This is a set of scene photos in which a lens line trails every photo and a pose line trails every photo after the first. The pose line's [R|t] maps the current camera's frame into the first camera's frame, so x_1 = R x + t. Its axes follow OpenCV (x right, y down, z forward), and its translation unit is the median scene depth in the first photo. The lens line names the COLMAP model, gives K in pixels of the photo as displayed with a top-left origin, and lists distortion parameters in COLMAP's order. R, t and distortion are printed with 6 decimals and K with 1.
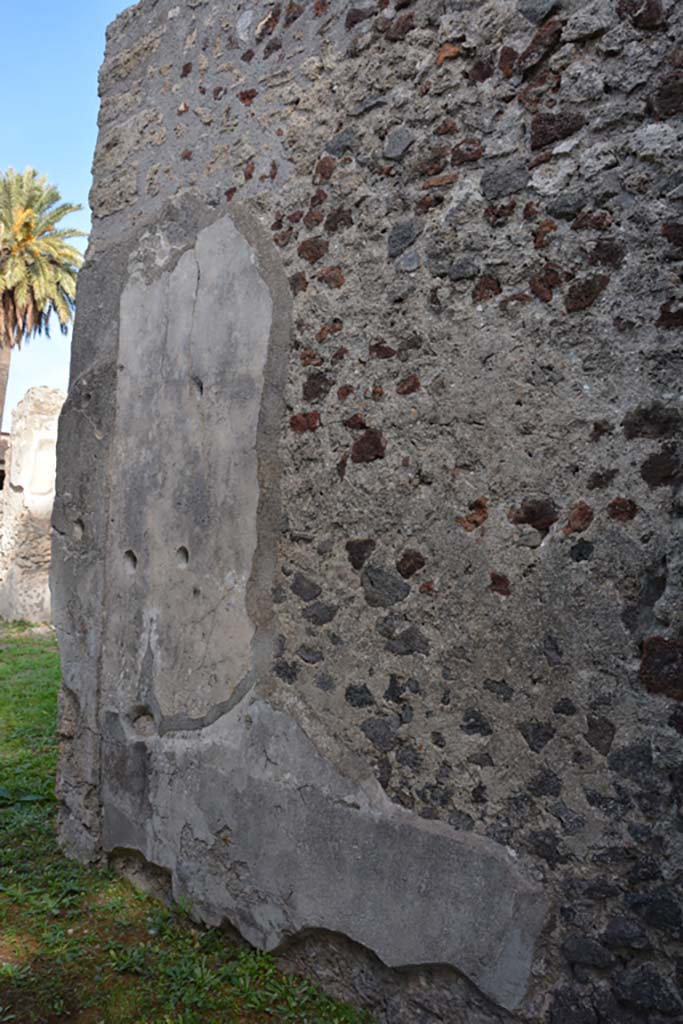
lens RADIAL K [[804.3, 0, 347.1], [0, 804.3, 516.6], [0, 0, 1]] dist [-0.155182, 0.112823]
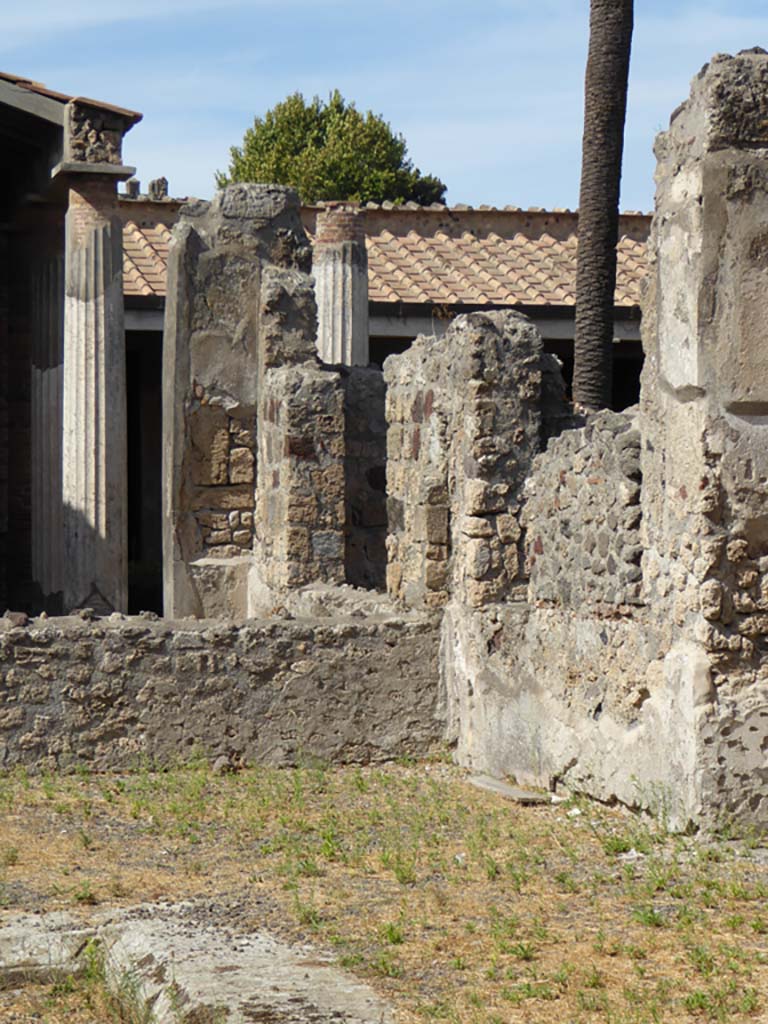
lens RADIAL K [[2856.9, 0, 403.0], [0, 2856.9, 550.9], [0, 0, 1]] dist [0.263323, 0.000000]
pose [[0.879163, -0.034263, -0.475288, 0.052296], [0.046611, 0.998812, 0.014215, 0.012941], [0.474236, -0.034651, 0.879716, -0.147612]]
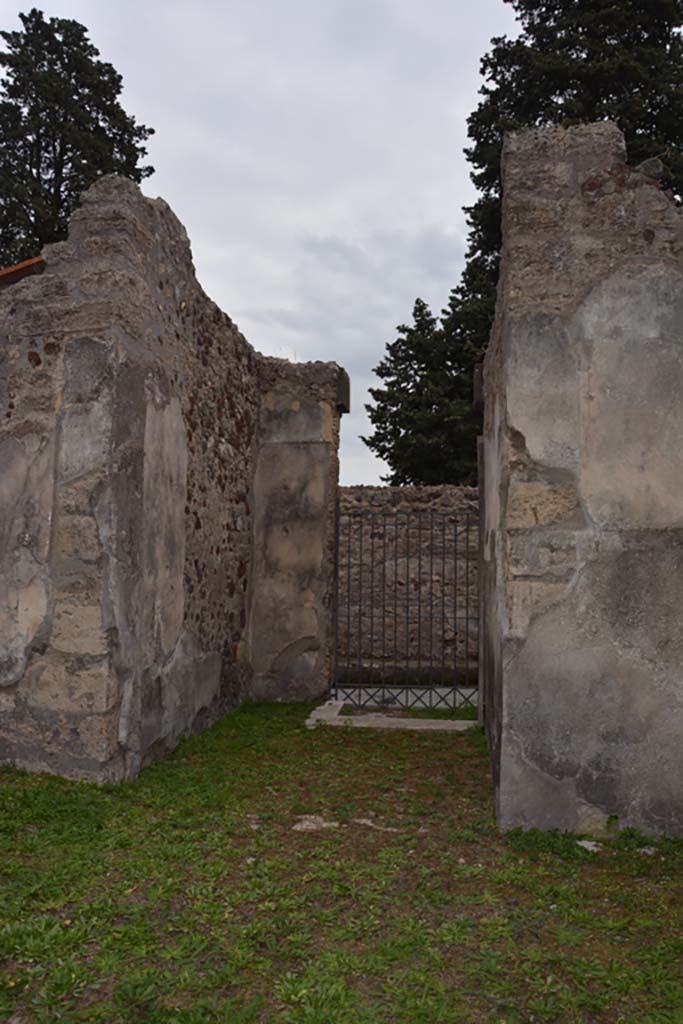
lens RADIAL K [[804.3, 0, 347.6], [0, 804.3, 521.0], [0, 0, 1]] dist [-0.155182, 0.112823]
pose [[-0.543778, -0.008406, 0.839187, -2.025385], [-0.070914, 0.996834, -0.035965, -0.030337], [-0.836228, -0.079067, -0.542652, 1.665428]]
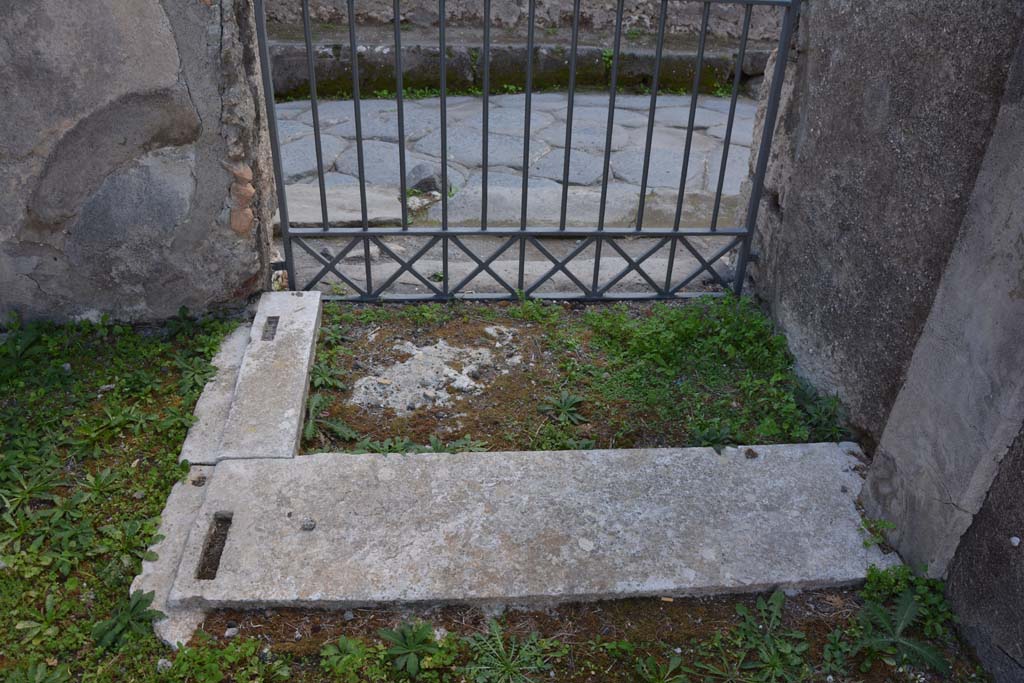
lens RADIAL K [[804.3, 0, 515.1], [0, 804.3, 345.0], [0, 0, 1]] dist [-0.155182, 0.112823]
pose [[-0.706064, -0.448227, 0.548239, -0.343666], [-0.099682, 0.829387, 0.549709, 0.062223], [-0.701097, 0.333480, -0.630280, 0.533234]]
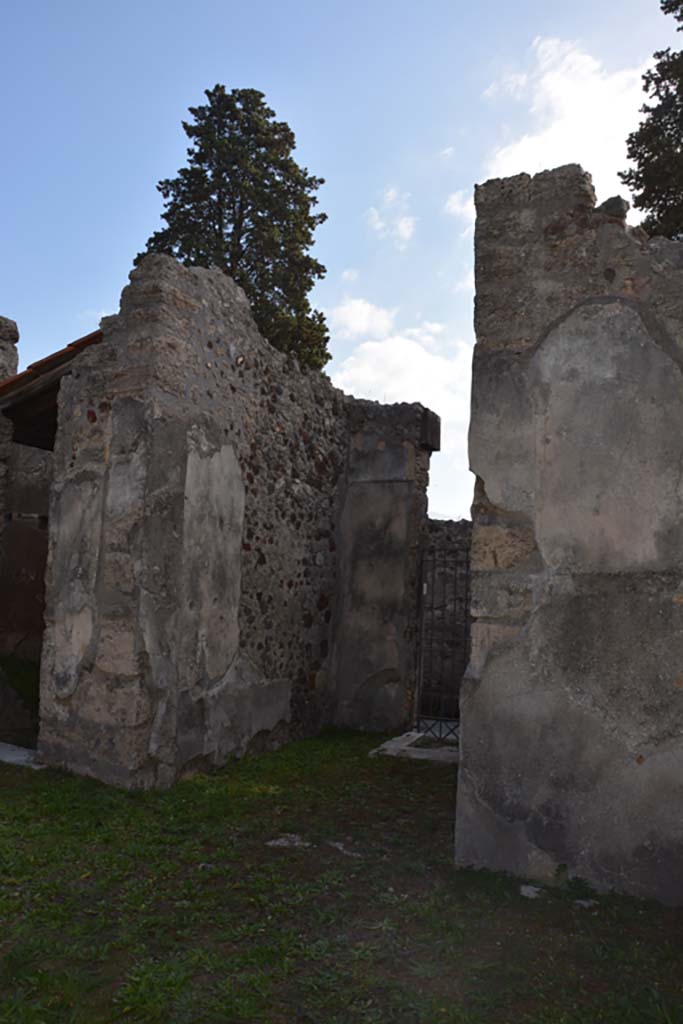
lens RADIAL K [[804.3, 0, 345.3], [0, 804.3, 521.0], [0, 0, 1]] dist [-0.155182, 0.112823]
pose [[-0.308505, 0.023153, 0.950941, -2.304203], [-0.086054, 0.994925, -0.052141, -0.082497], [-0.947322, -0.097919, -0.304947, 1.323826]]
